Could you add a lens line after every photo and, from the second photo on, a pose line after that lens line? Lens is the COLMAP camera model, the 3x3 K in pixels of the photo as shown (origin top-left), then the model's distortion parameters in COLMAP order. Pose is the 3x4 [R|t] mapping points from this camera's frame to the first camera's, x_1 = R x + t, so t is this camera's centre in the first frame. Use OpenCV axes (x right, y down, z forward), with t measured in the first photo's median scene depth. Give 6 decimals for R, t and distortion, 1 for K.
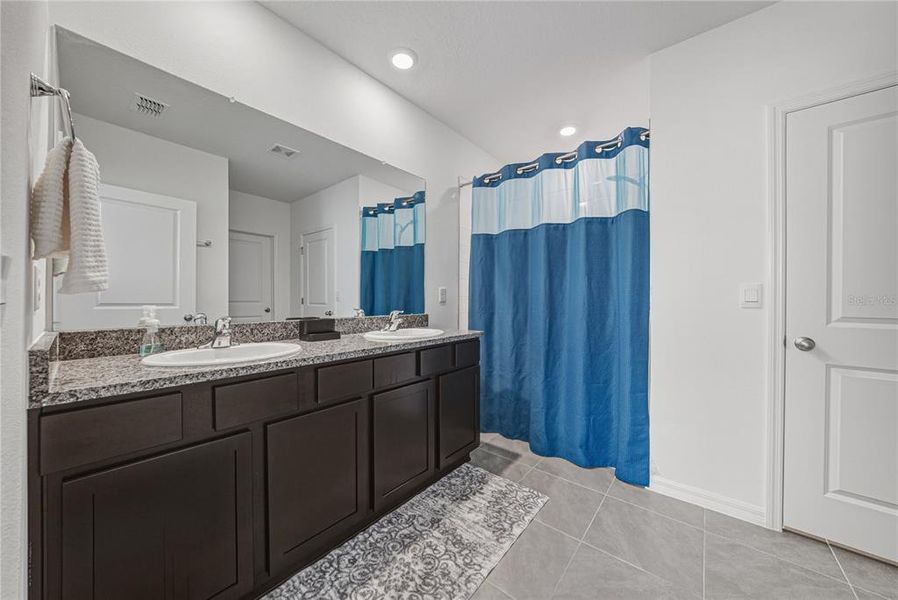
lens RADIAL K [[308.4, 0, 453.1], [0, 308.4, 299.5], [0, 0, 1]] dist [-0.027643, 0.000446]
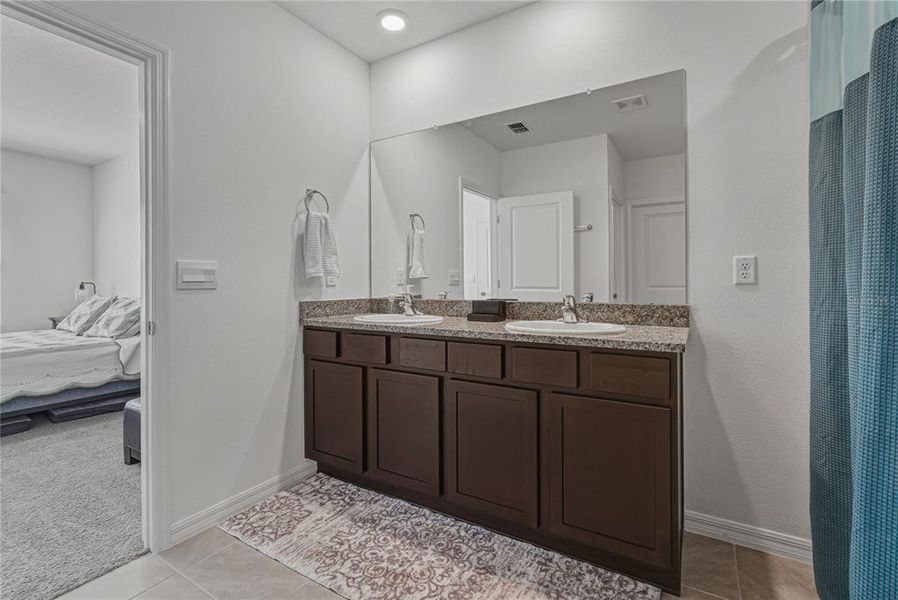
lens RADIAL K [[402.9, 0, 460.6], [0, 402.9, 284.6], [0, 0, 1]] dist [-0.000632, 0.000177]
pose [[0.163107, -0.002515, -0.986605, 0.935996], [0.000879, 0.999997, -0.002403, 0.016633], [0.986608, -0.000475, 0.163109, 0.770339]]
